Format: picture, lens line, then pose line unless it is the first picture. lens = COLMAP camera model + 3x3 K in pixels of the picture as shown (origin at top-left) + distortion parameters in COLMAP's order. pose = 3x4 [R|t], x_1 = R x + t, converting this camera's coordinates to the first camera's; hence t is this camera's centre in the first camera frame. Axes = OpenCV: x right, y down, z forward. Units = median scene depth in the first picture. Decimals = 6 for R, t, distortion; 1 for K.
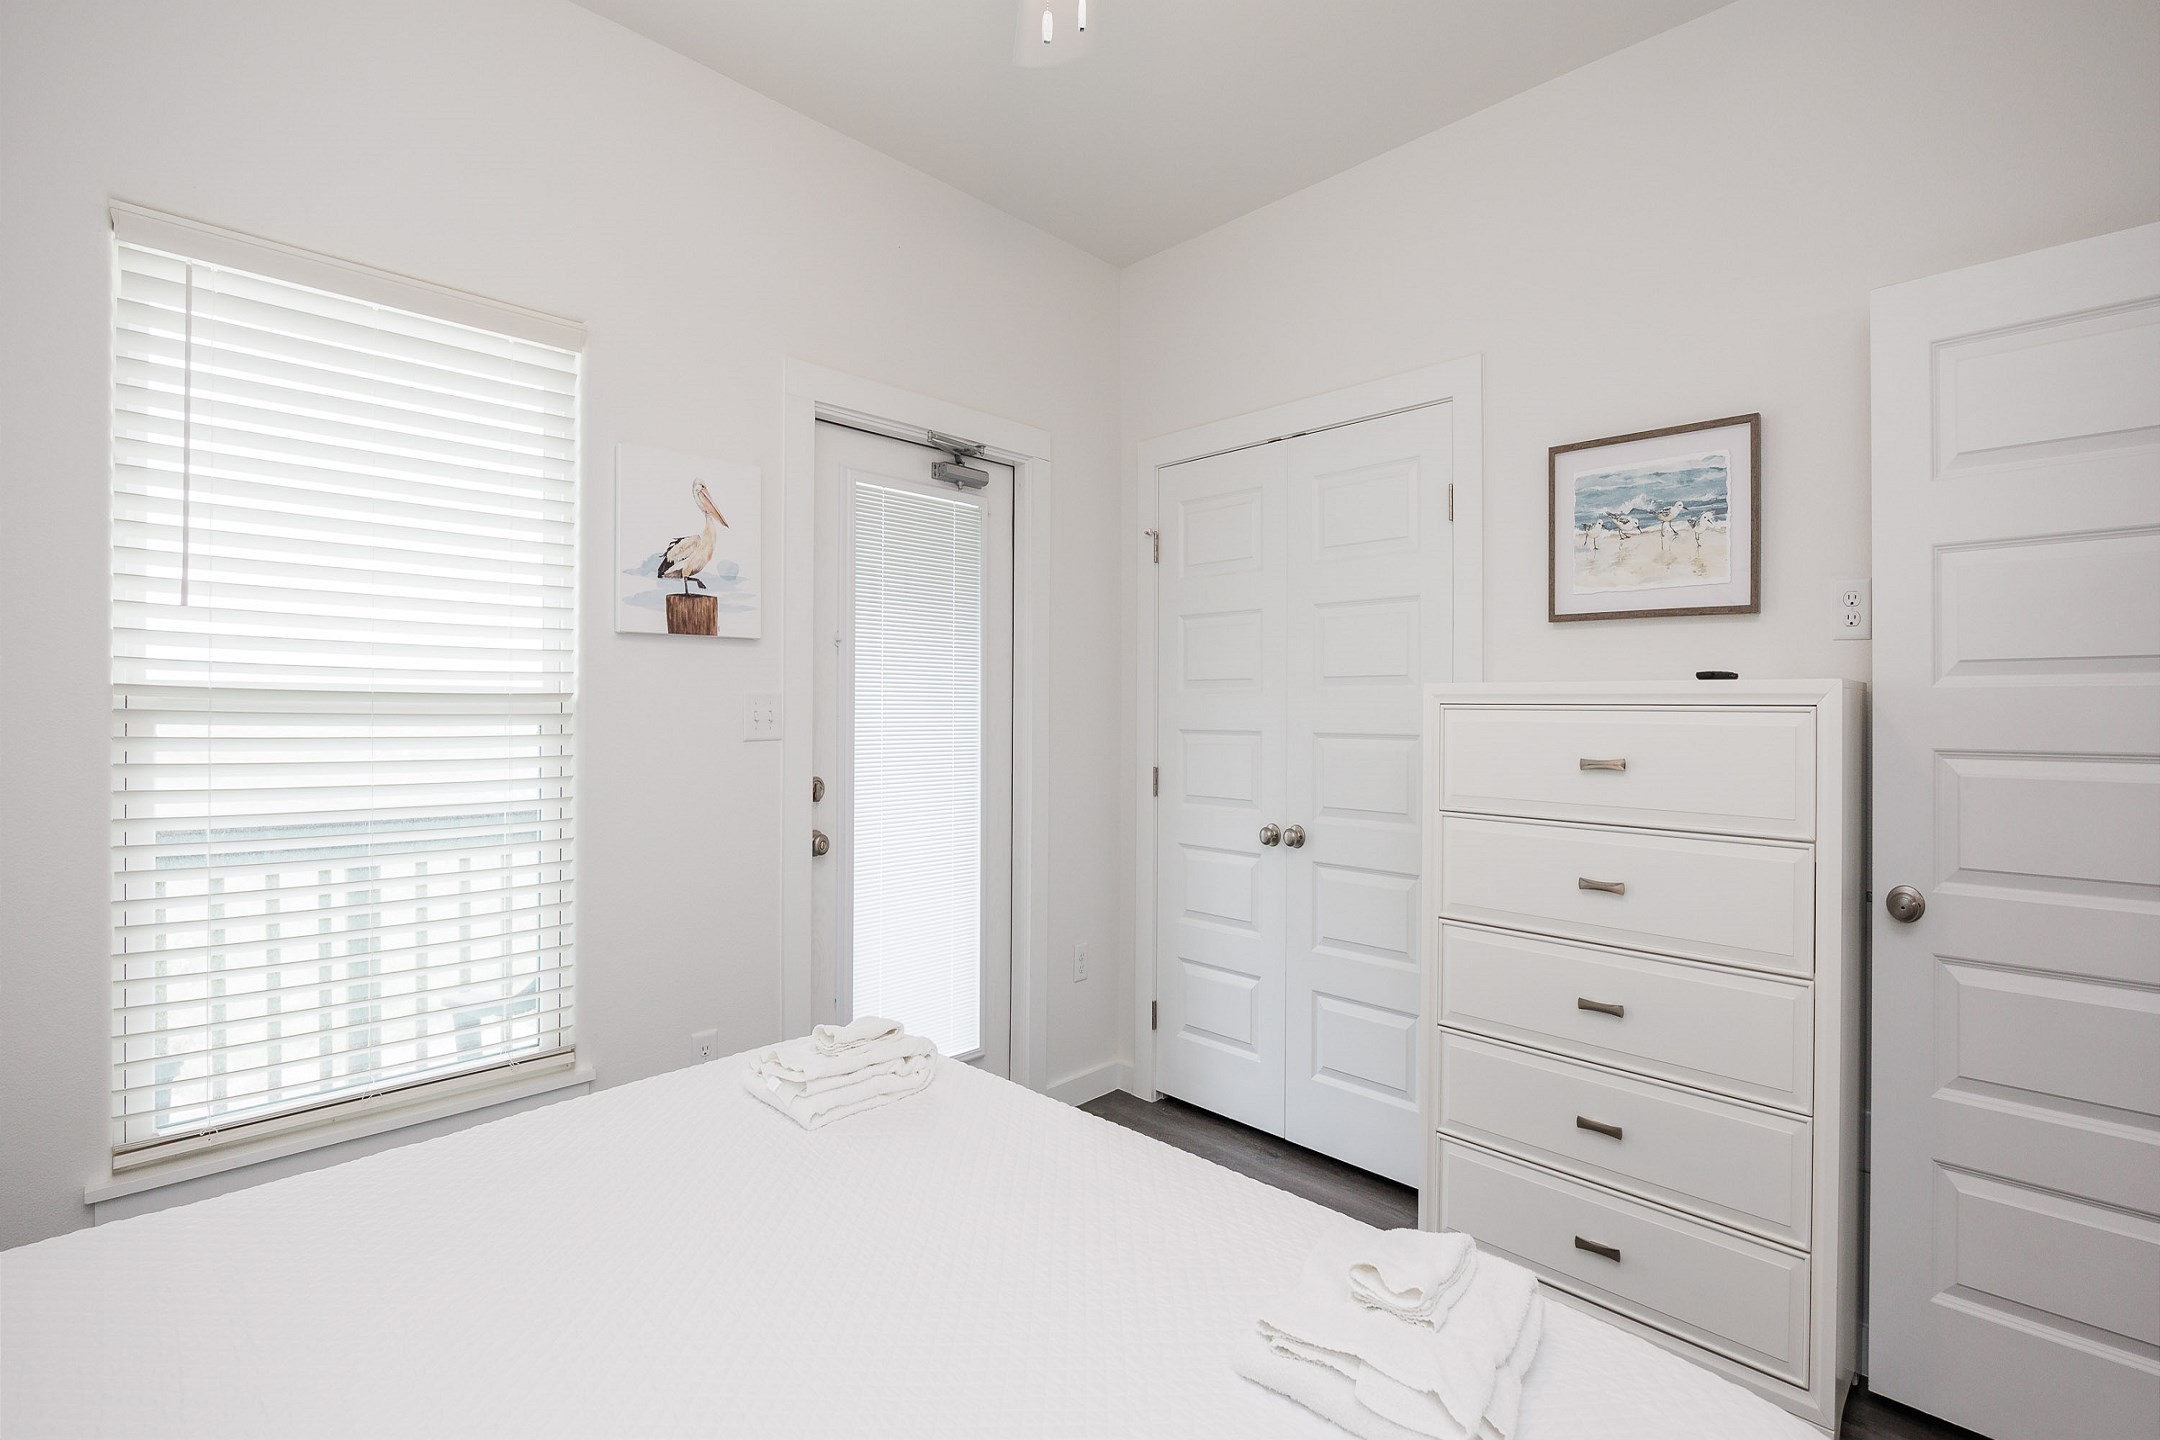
lens RADIAL K [[972.3, 0, 1084.7], [0, 972.3, 707.5], [0, 0, 1]] dist [-0.000162, 0.000162]
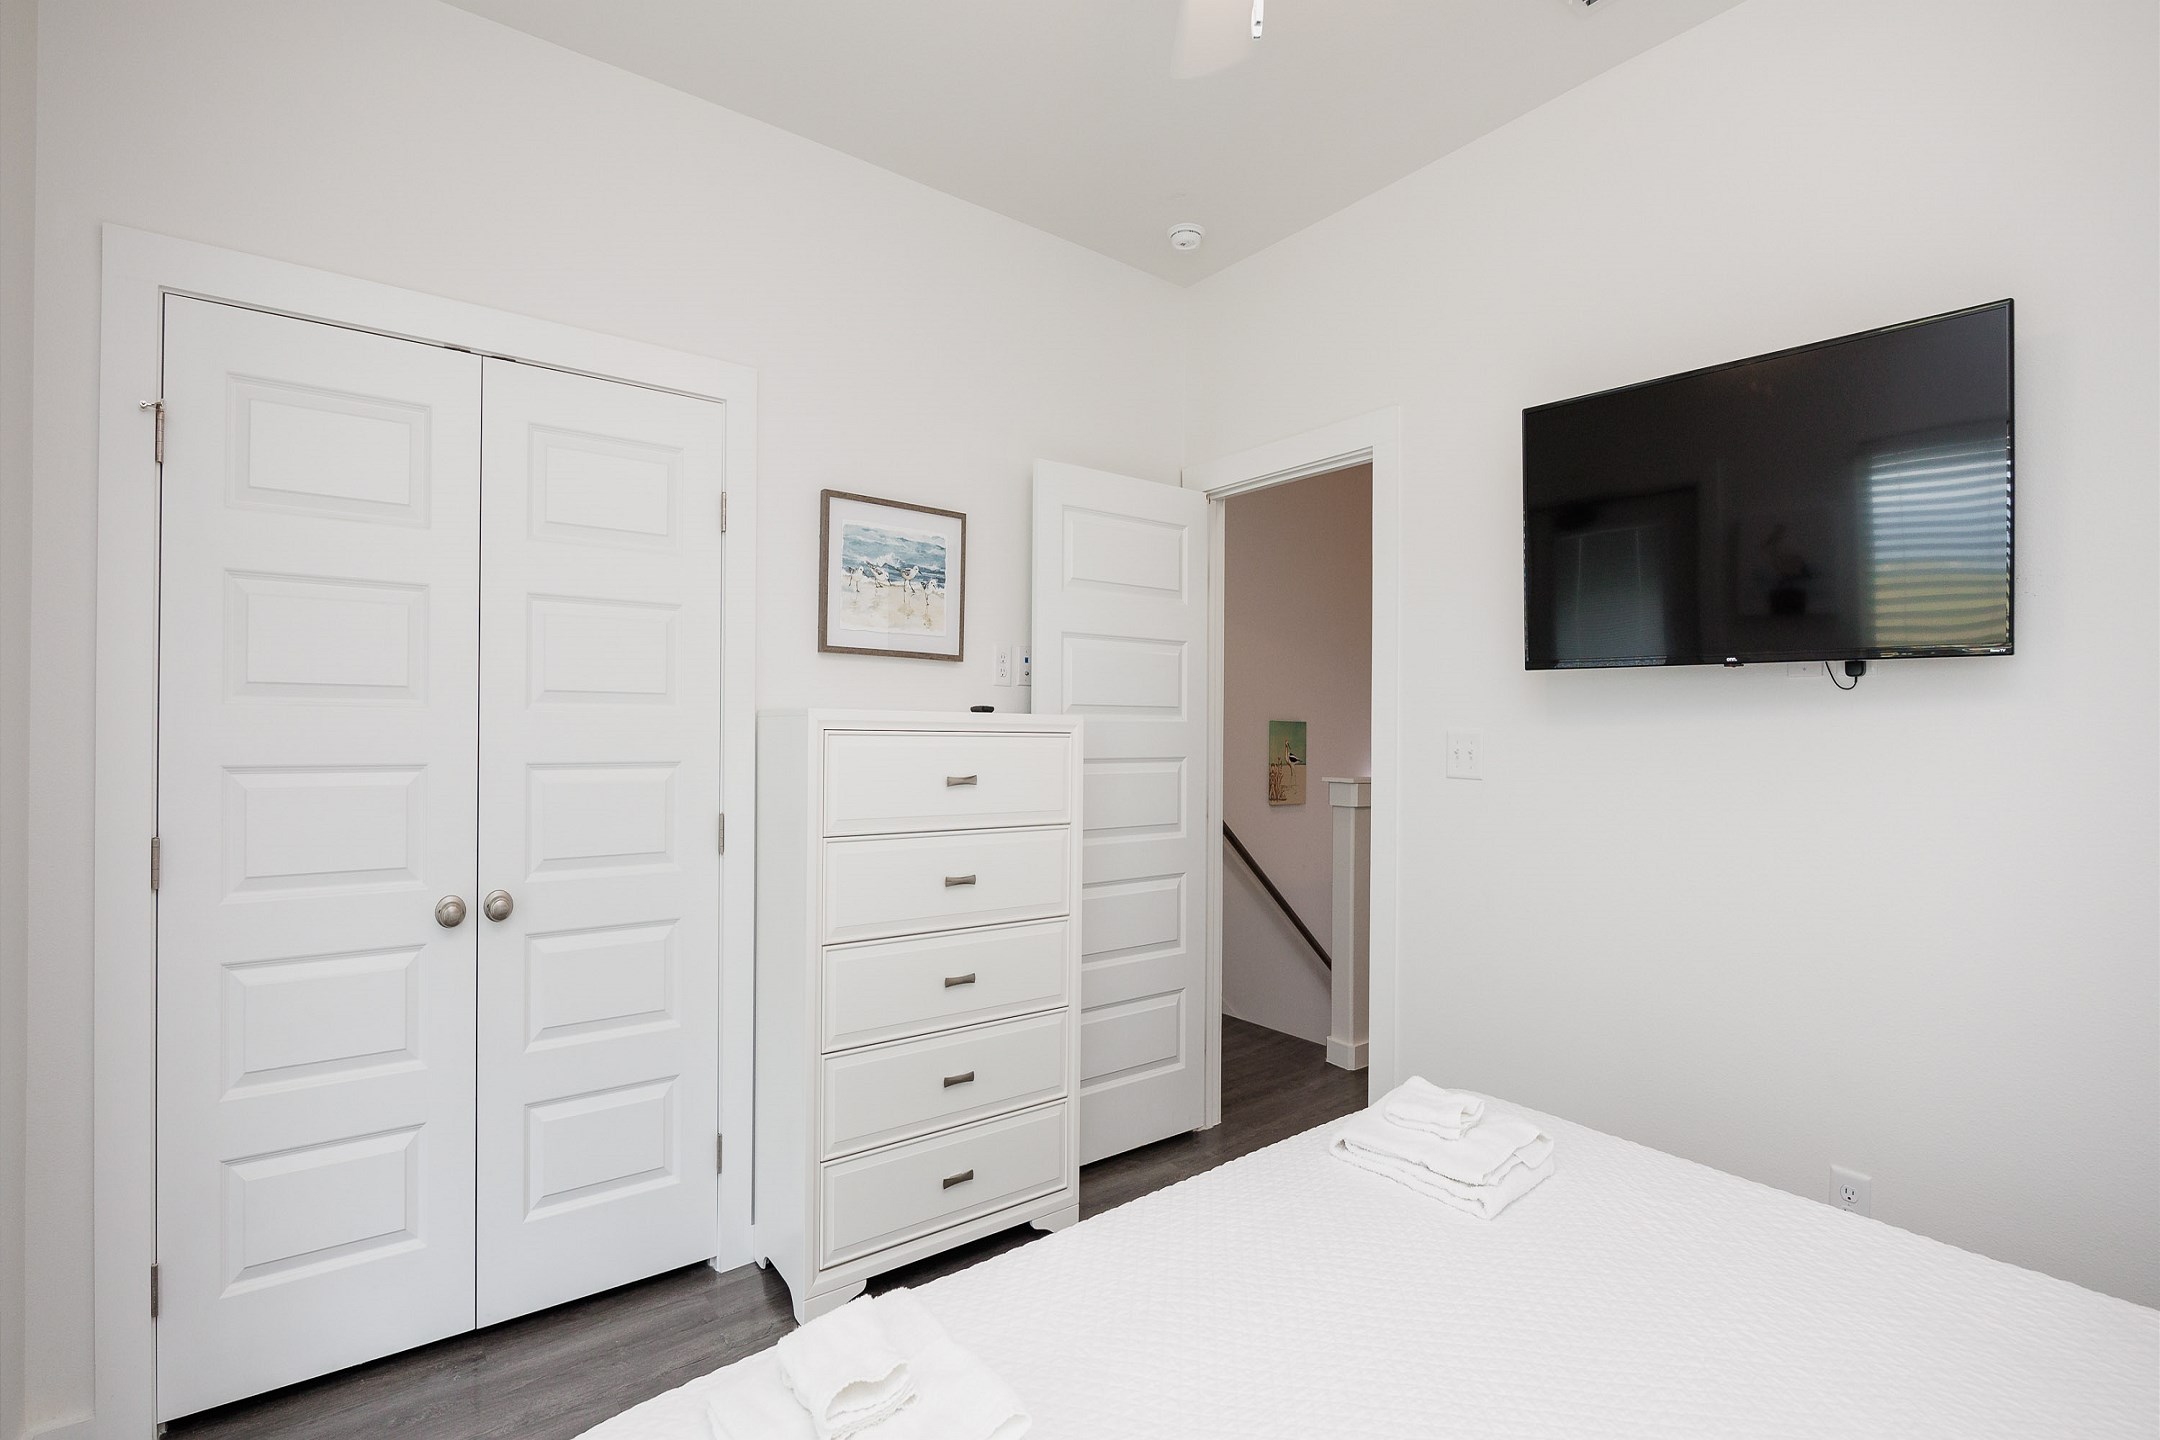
lens RADIAL K [[948.8, 0, 1070.5], [0, 948.8, 736.5], [0, 0, 1]] dist [-0.001898, -0.000907]
pose [[0.160806, -0.005700, 0.986970, -0.535864], [-0.007483, 0.999948, 0.006994, -0.004346], [-0.986958, -0.008511, 0.160755, 0.592192]]
